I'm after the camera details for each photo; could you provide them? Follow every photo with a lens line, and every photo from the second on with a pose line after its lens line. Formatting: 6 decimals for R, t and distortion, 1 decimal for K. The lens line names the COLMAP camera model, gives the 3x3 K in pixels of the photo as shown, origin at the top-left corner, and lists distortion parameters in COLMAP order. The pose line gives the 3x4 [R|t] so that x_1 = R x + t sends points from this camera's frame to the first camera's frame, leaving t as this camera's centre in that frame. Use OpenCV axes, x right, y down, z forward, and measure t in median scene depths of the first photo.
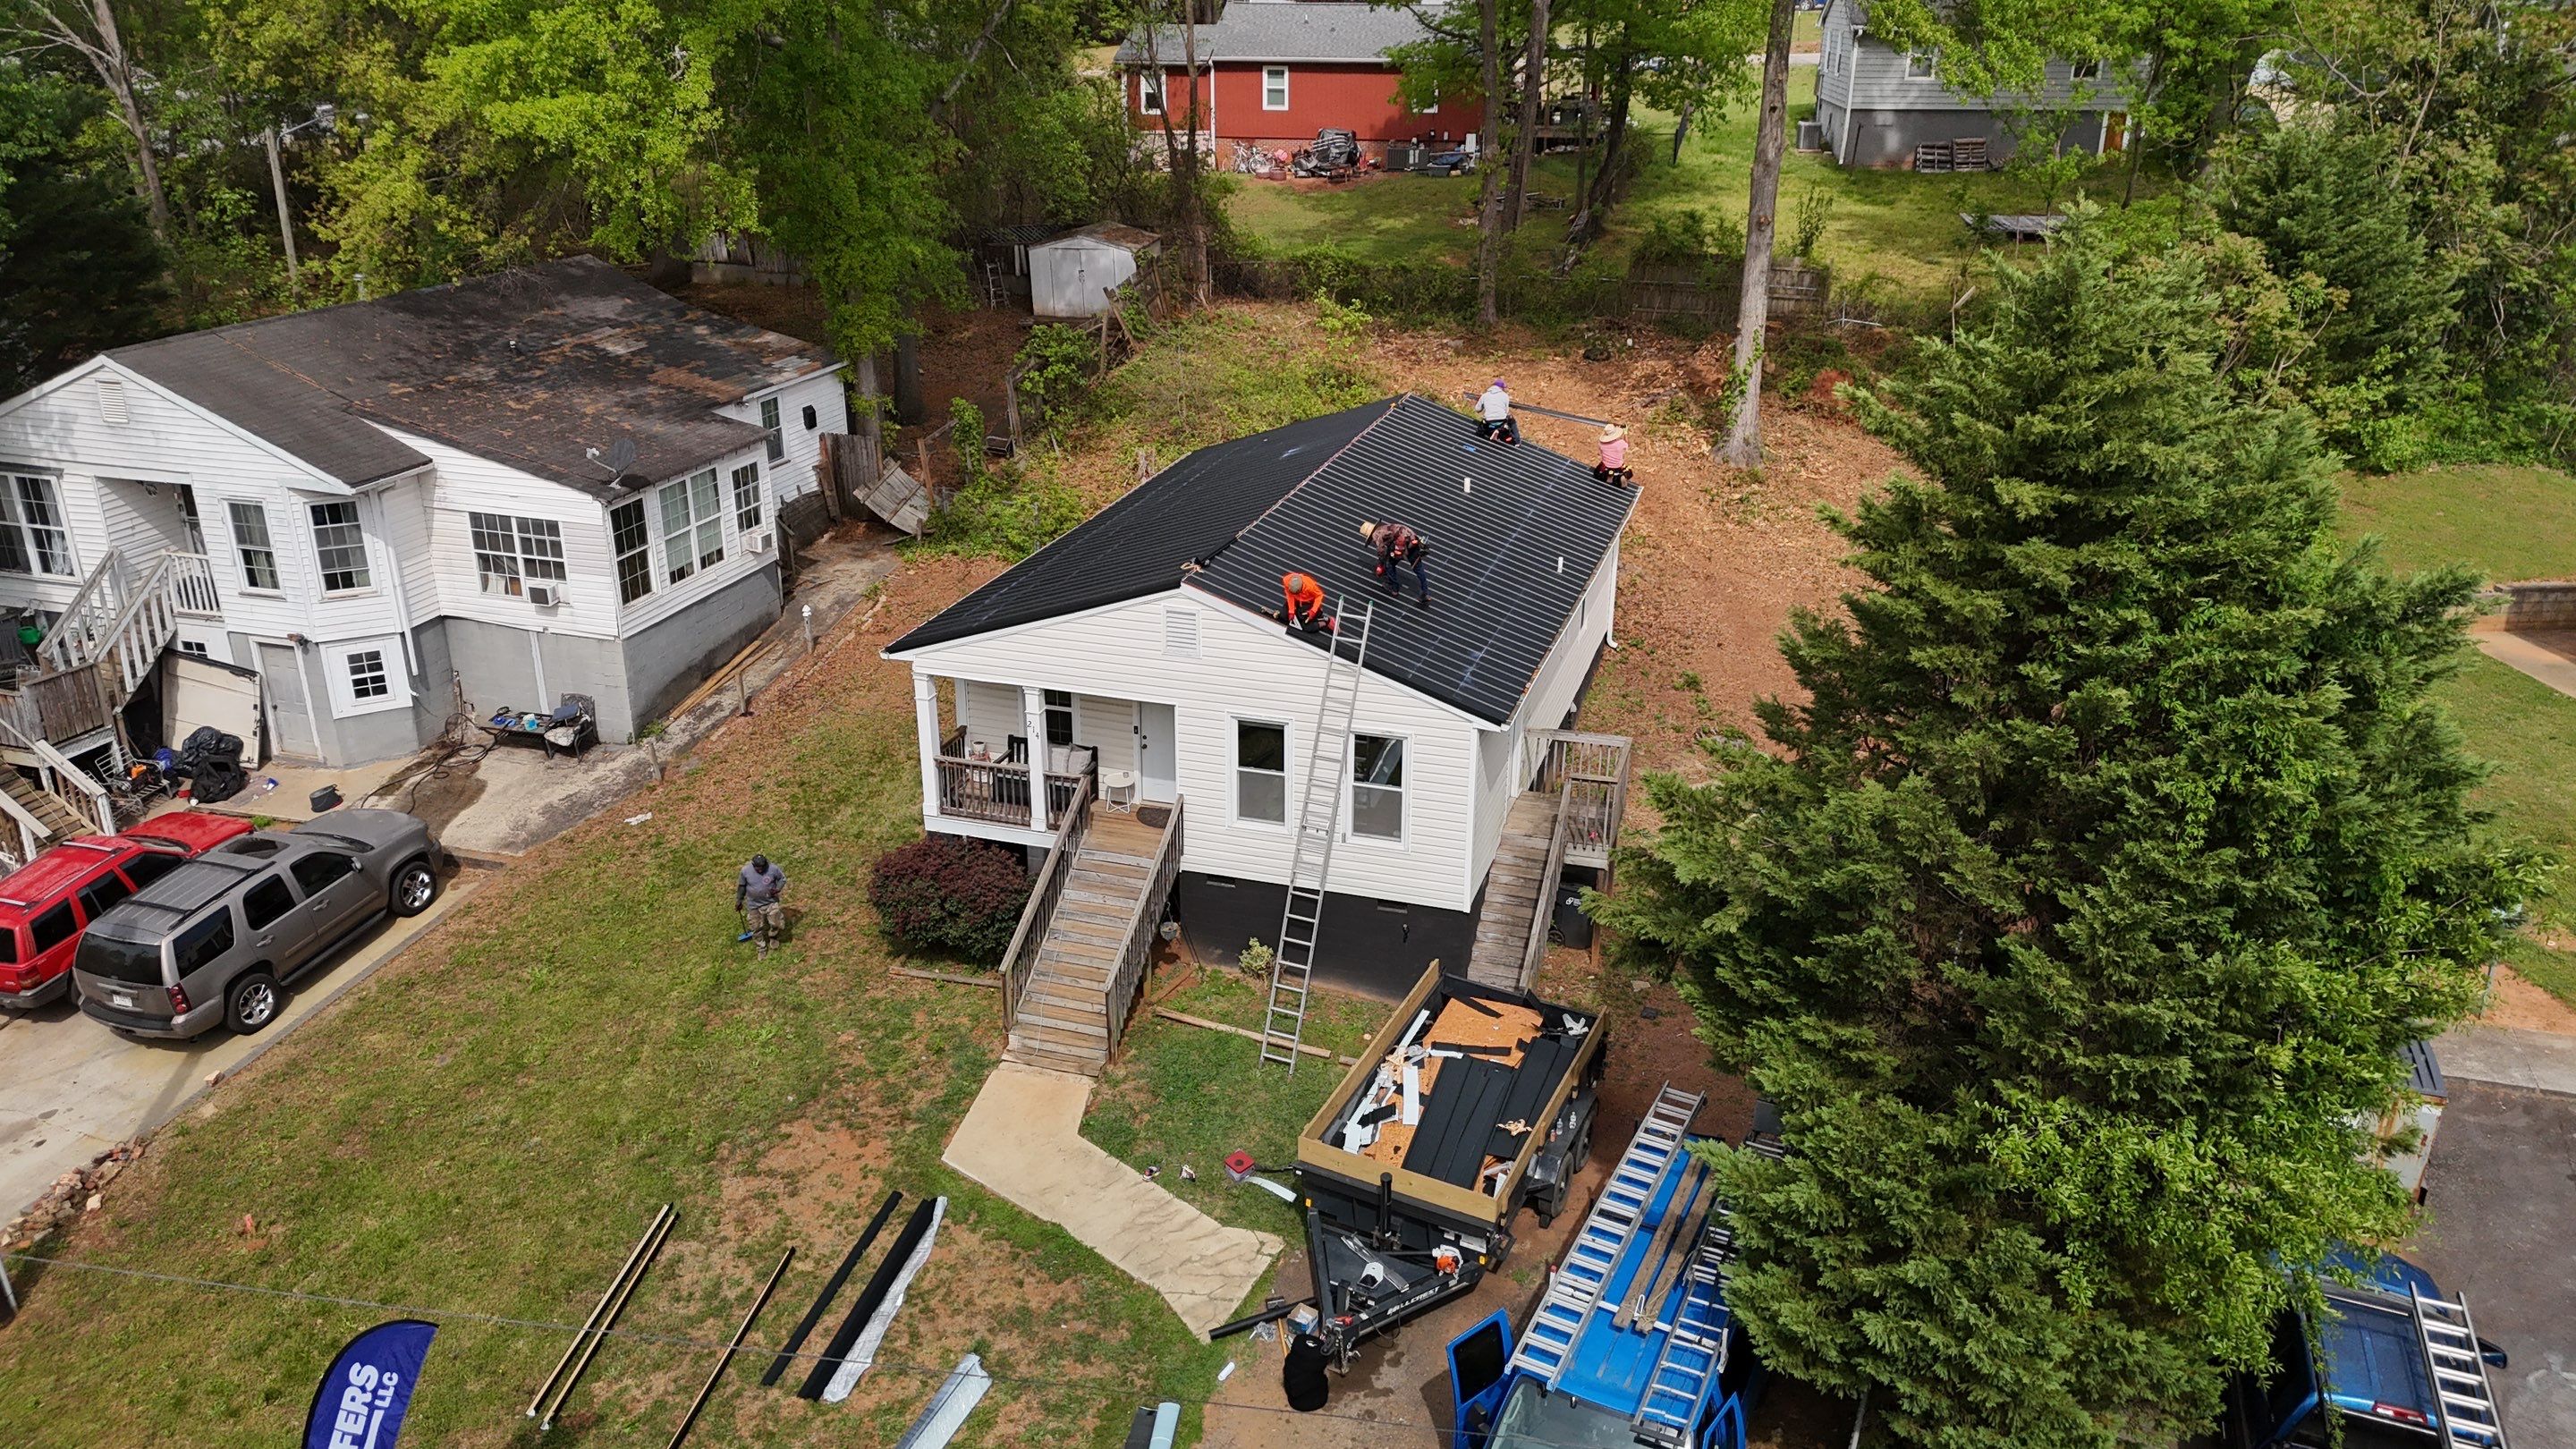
lens RADIAL K [[1831.0, 0, 1288.0], [0, 1831.0, 724.5], [0, 0, 1]] dist [-0.001728, -0.000330]
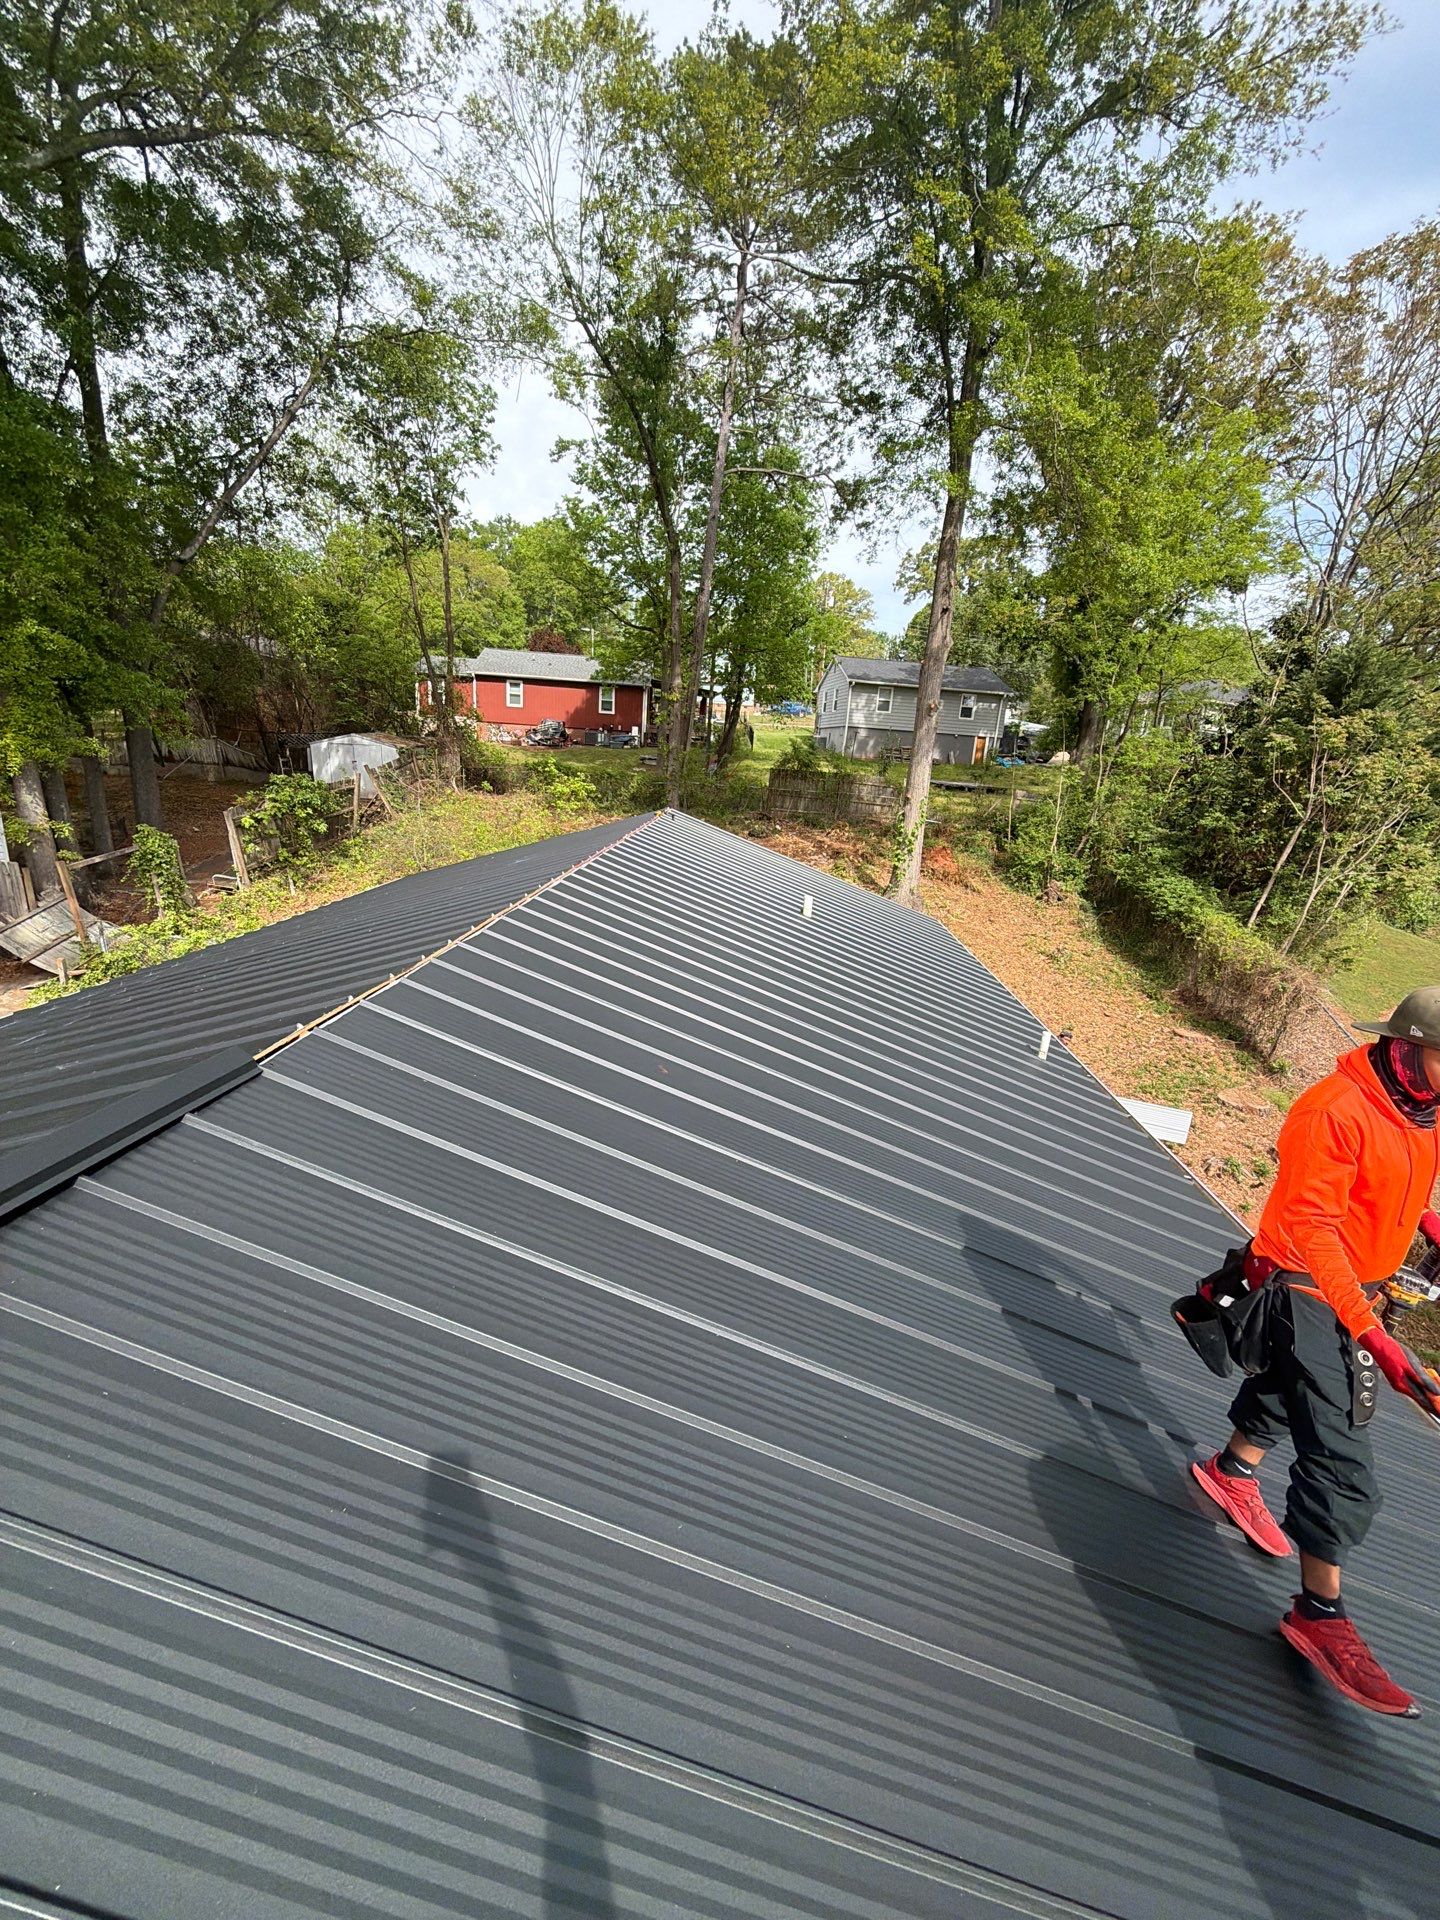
lens RADIAL K [[762.4, 0, 717.6], [0, 762.4, 964.2], [0, 0, 1]] dist [0.001101, -0.000103]
pose [[0.969703, -0.007728, 0.244166, 0.001767], [0.031086, 0.995278, -0.091954, -0.076666], [-0.242303, 0.096758, 0.965364, 0.664502]]
